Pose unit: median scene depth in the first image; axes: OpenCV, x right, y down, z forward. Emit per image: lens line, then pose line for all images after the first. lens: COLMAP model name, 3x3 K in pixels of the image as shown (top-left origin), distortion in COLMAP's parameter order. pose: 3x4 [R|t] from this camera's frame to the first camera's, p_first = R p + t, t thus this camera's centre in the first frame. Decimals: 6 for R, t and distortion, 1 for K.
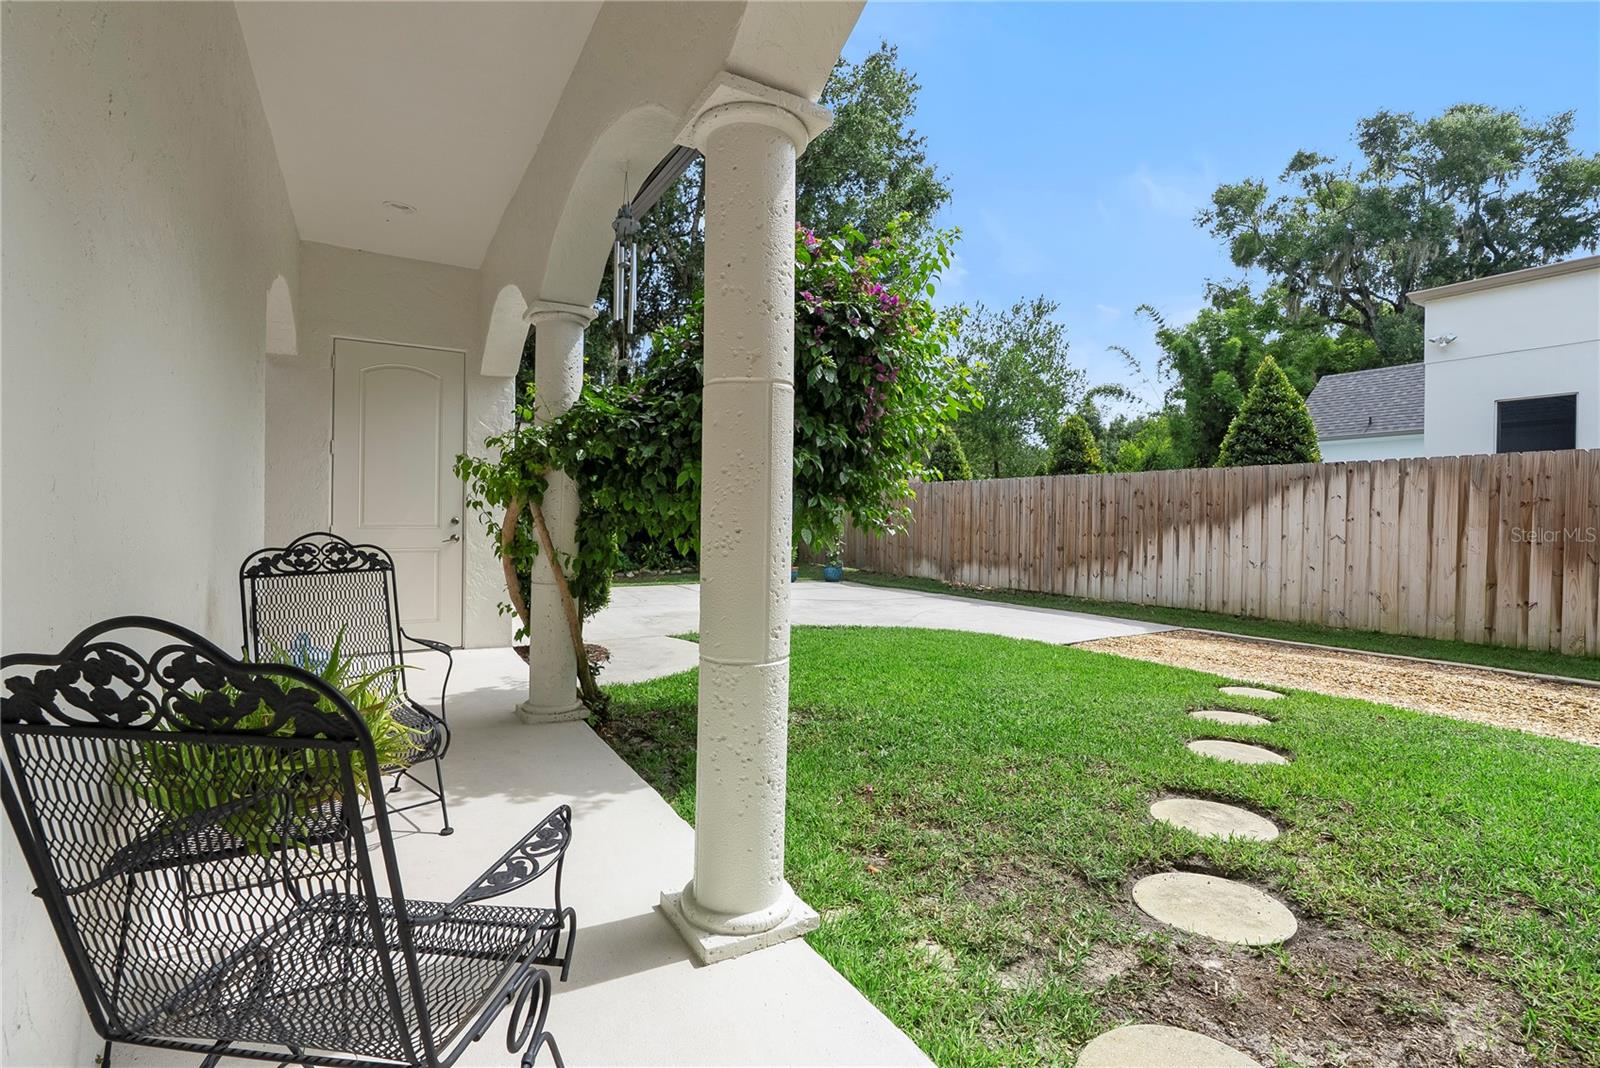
lens RADIAL K [[727.8, 0, 800.0], [0, 727.8, 534.0], [0, 0, 1]] dist [-0.001646, 0.000171]
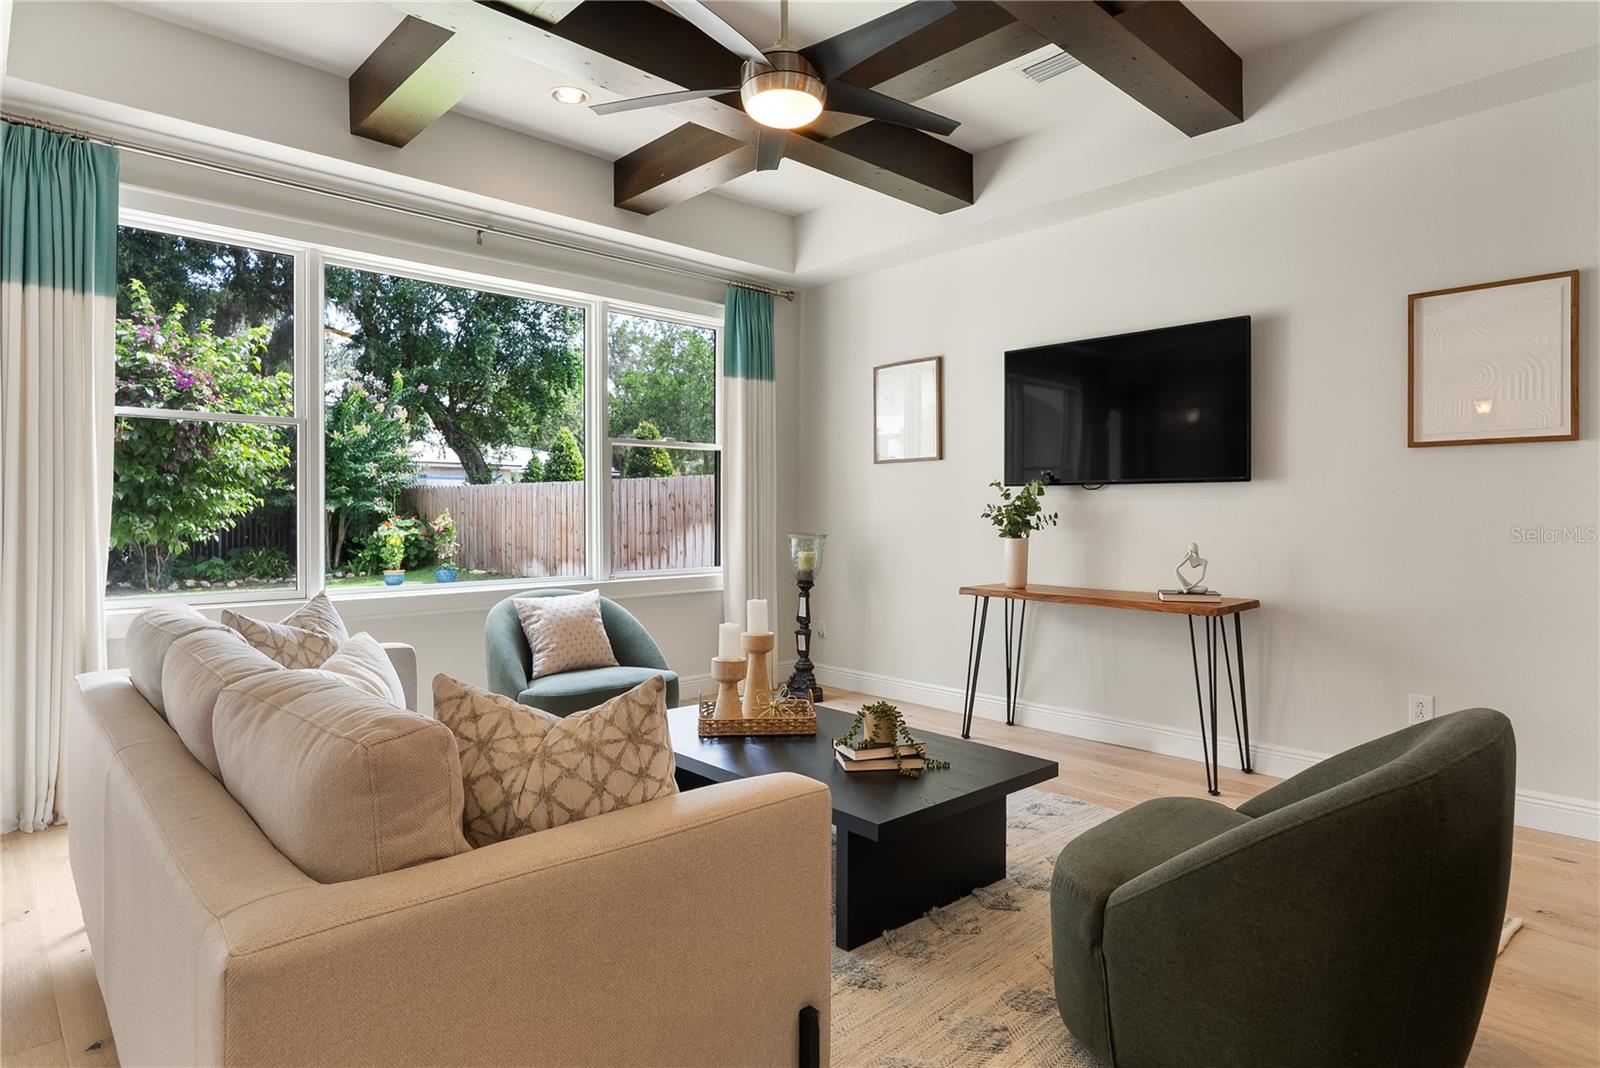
lens RADIAL K [[893.5, 0, 800.0], [0, 893.5, 534.0], [0, 0, 1]] dist [-0.001933, -0.000359]
pose [[0.974042, -0.015621, 0.225826, 0.310215], [0.015237, 0.999878, 0.003444, 0.001220], [-0.225852, 0.000086, 0.974162, -0.358345]]
